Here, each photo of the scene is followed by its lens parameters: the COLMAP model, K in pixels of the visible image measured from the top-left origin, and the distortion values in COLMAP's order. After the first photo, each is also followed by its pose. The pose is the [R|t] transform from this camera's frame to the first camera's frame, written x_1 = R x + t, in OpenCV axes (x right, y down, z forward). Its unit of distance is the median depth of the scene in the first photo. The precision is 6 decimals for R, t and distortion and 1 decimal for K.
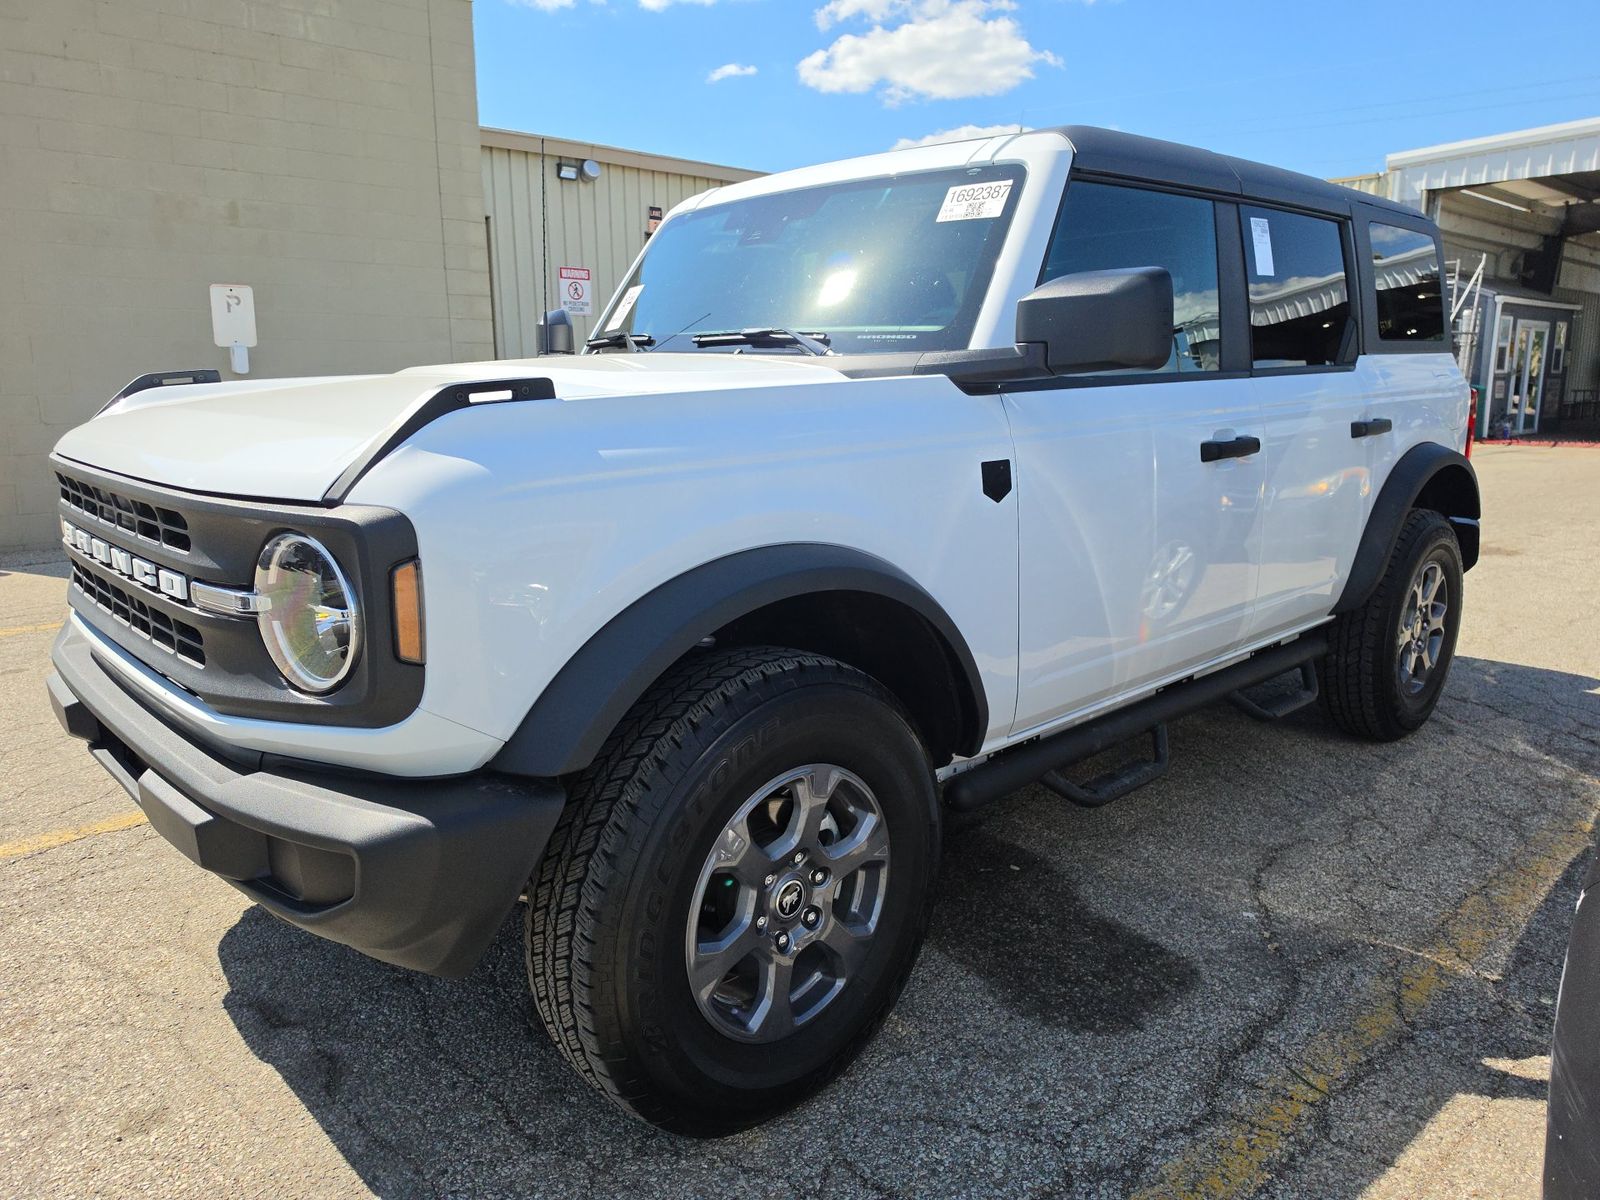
lens RADIAL K [[1133.7, 0, 791.3], [0, 1133.7, 593.4], [0, 0, 1]] dist [-0.016123, 0.012300]
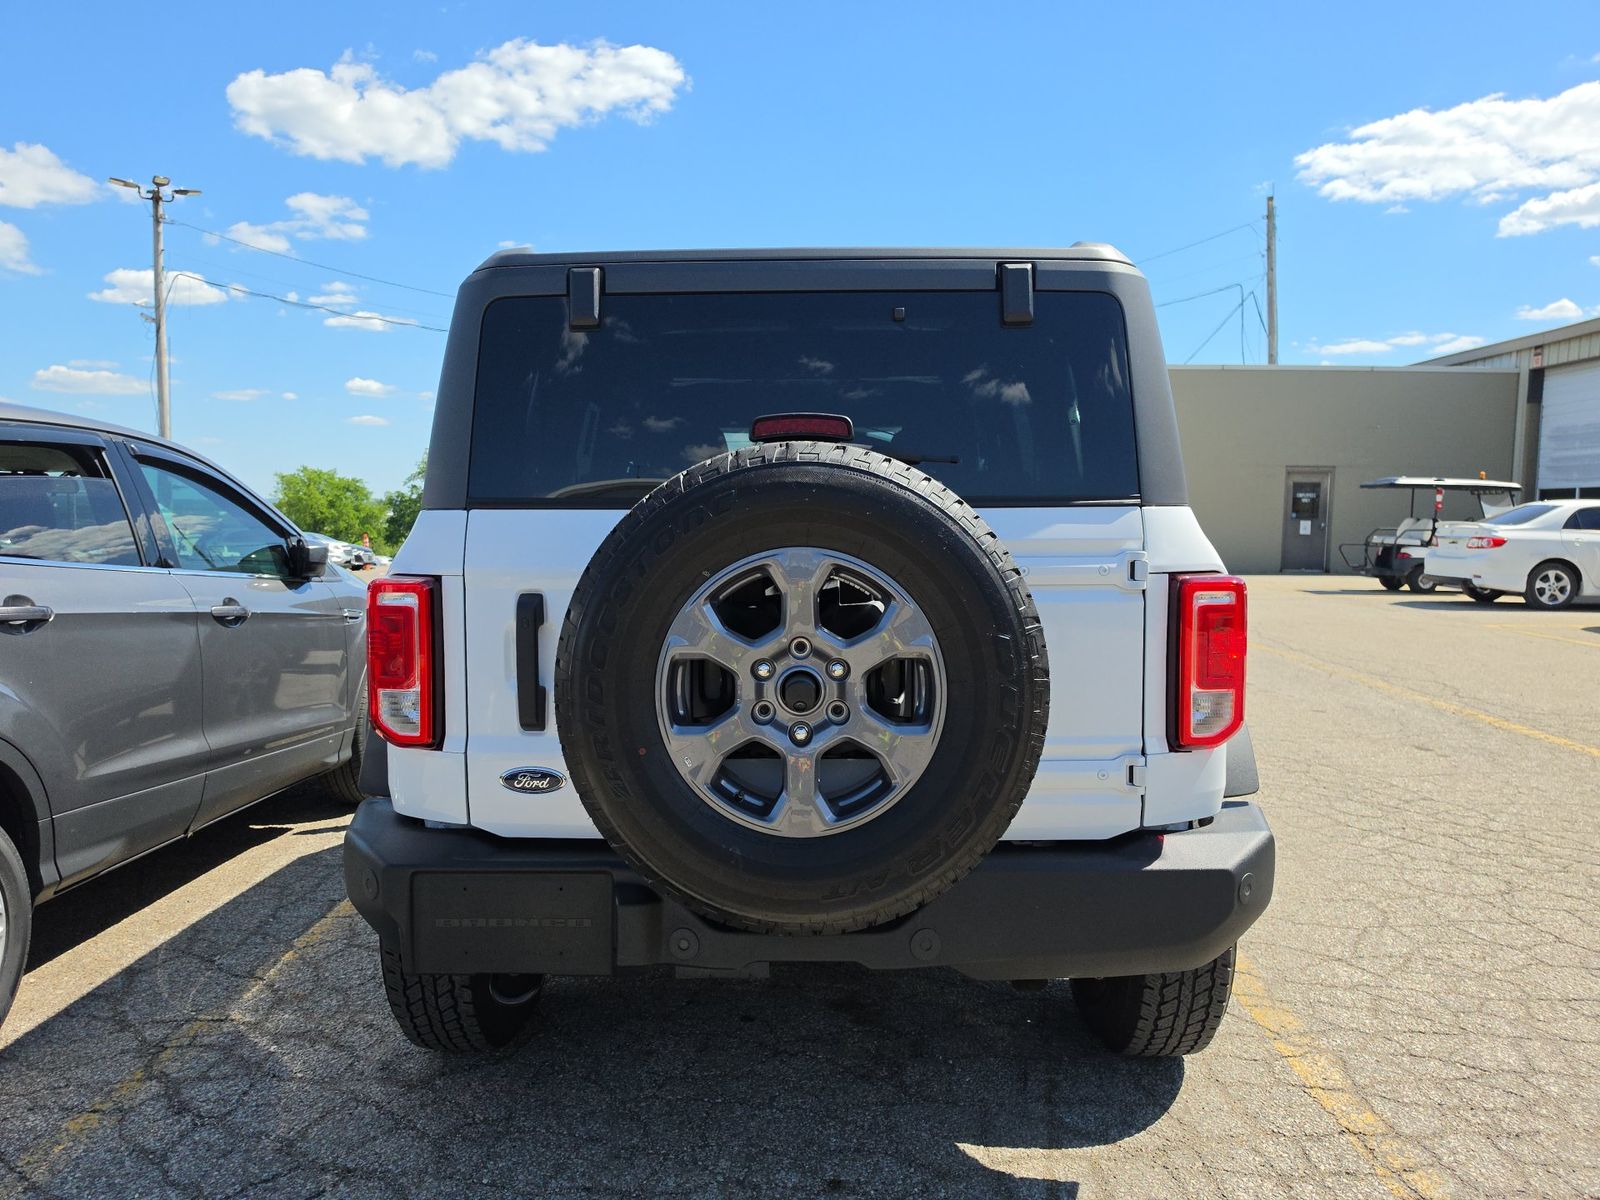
lens RADIAL K [[1133.7, 0, 786.0], [0, 1133.7, 603.6], [0, 0, 1]] dist [-0.016123, 0.012300]
pose [[-0.705760, 0.062888, -0.705655, 1.106113], [-0.135969, 0.965511, 0.222036, -0.416014], [0.695281, 0.252651, -0.672868, 1.962687]]
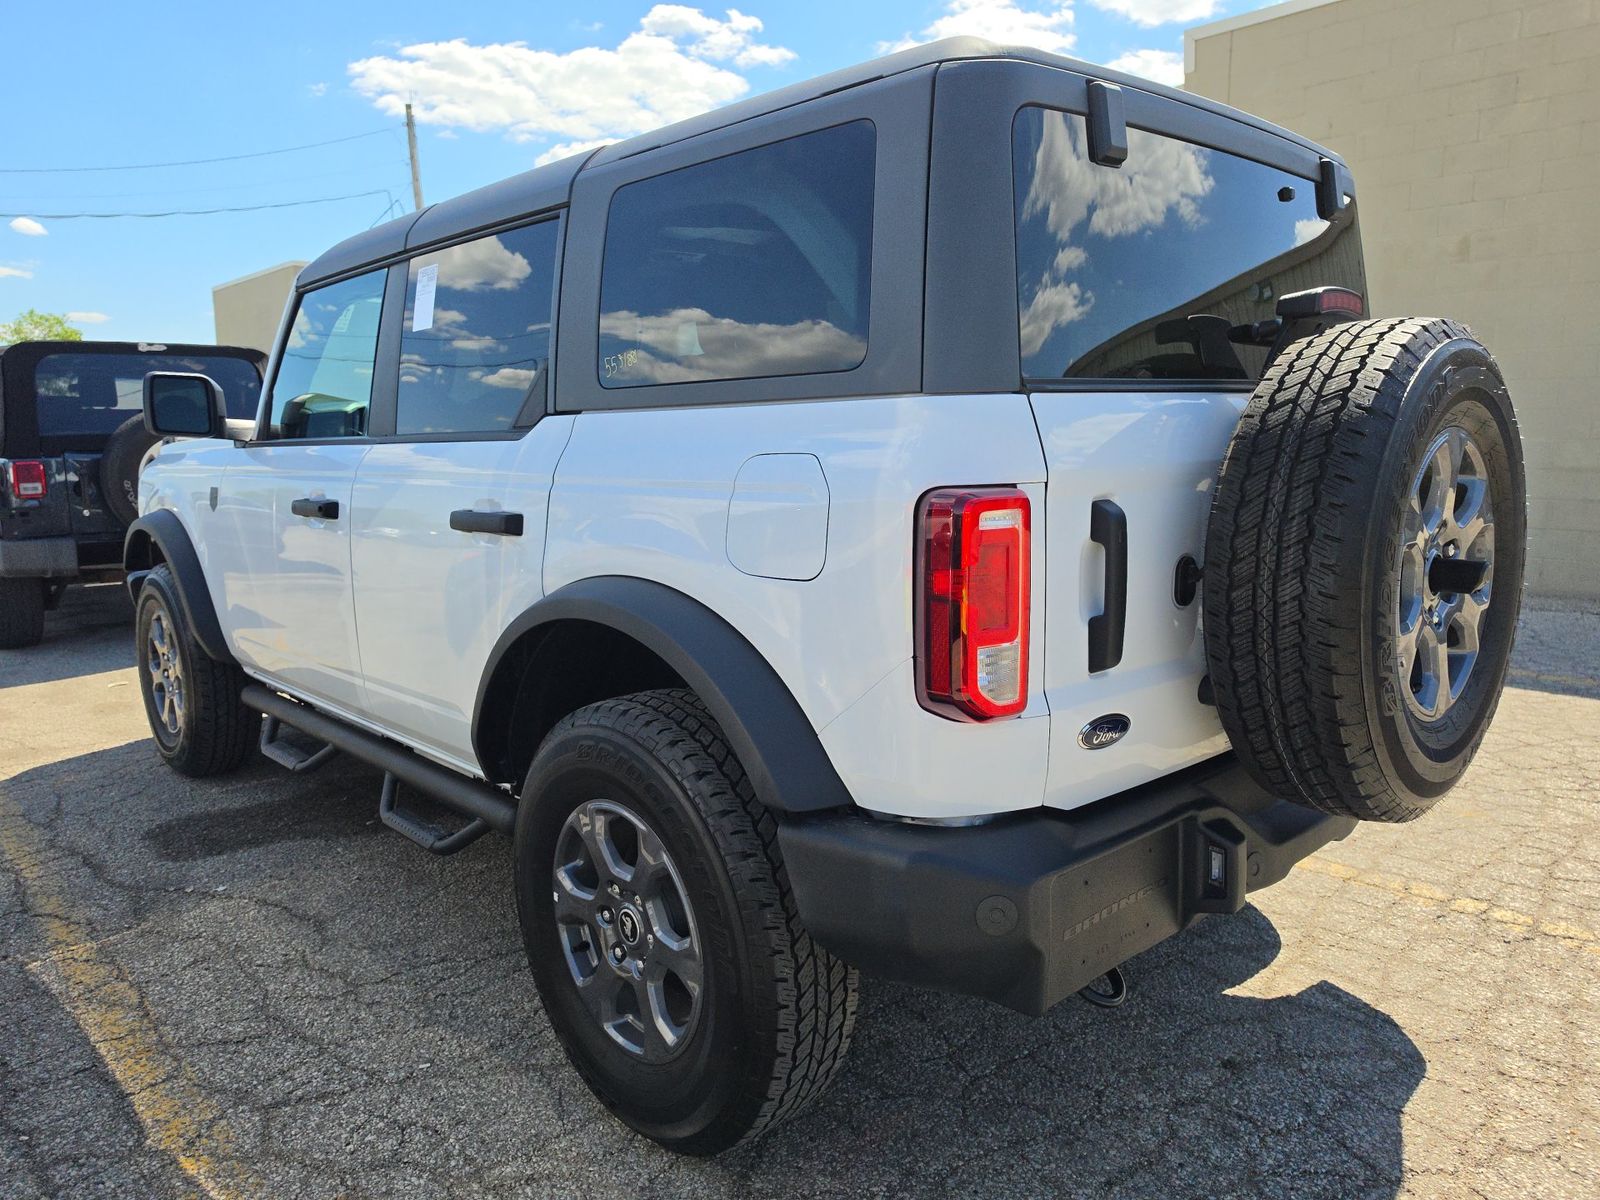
lens RADIAL K [[1133.7, 0, 783.4], [0, 1133.7, 603.1], [0, 0, 1]] dist [-0.016123, 0.012300]
pose [[-0.014300, 0.166528, -0.985933, 1.273373], [-0.185073, 0.968556, 0.166277, -0.266196], [0.982621, 0.184848, 0.016969, 1.257933]]
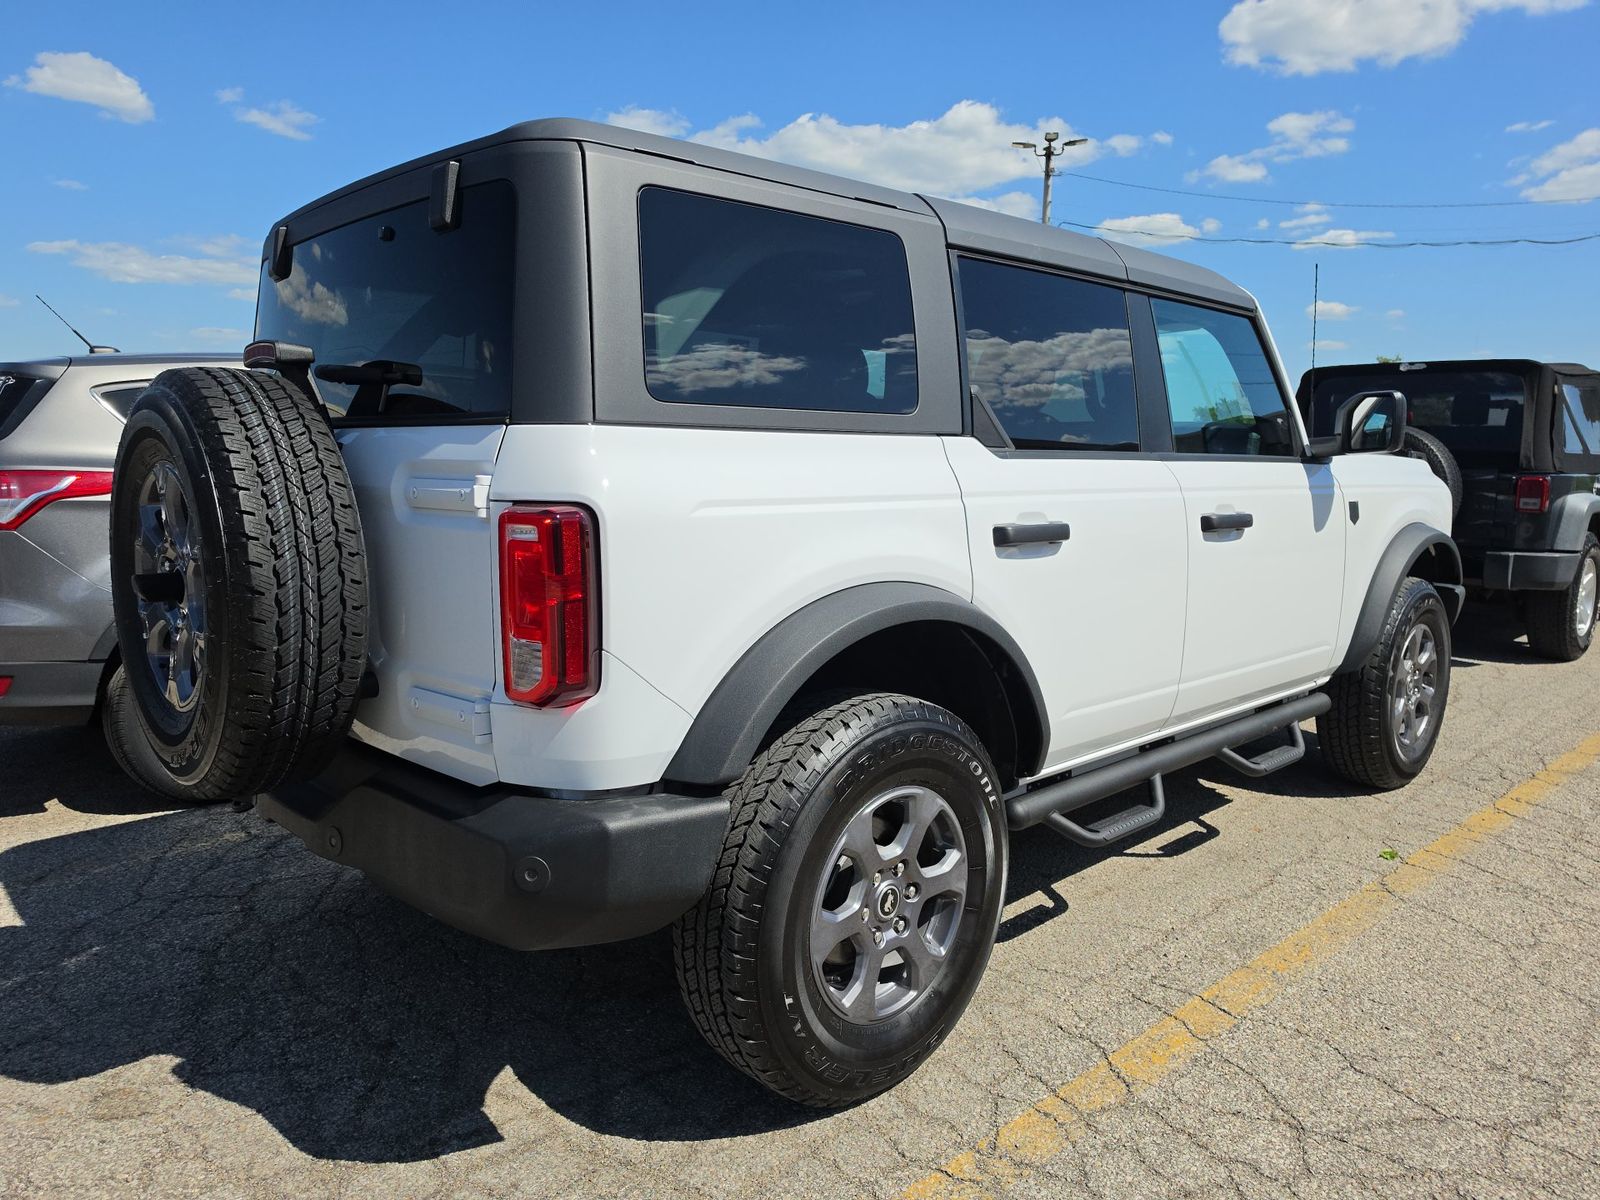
lens RADIAL K [[1133.7, 0, 795.5], [0, 1133.7, 588.1], [0, 0, 1]] dist [-0.016123, 0.012300]
pose [[-0.999992, 0.003610, 0.001451, 0.331046], [0.003885, 0.946394, 0.322990, -0.461672], [-0.000207, 0.322994, -0.946401, 2.234082]]
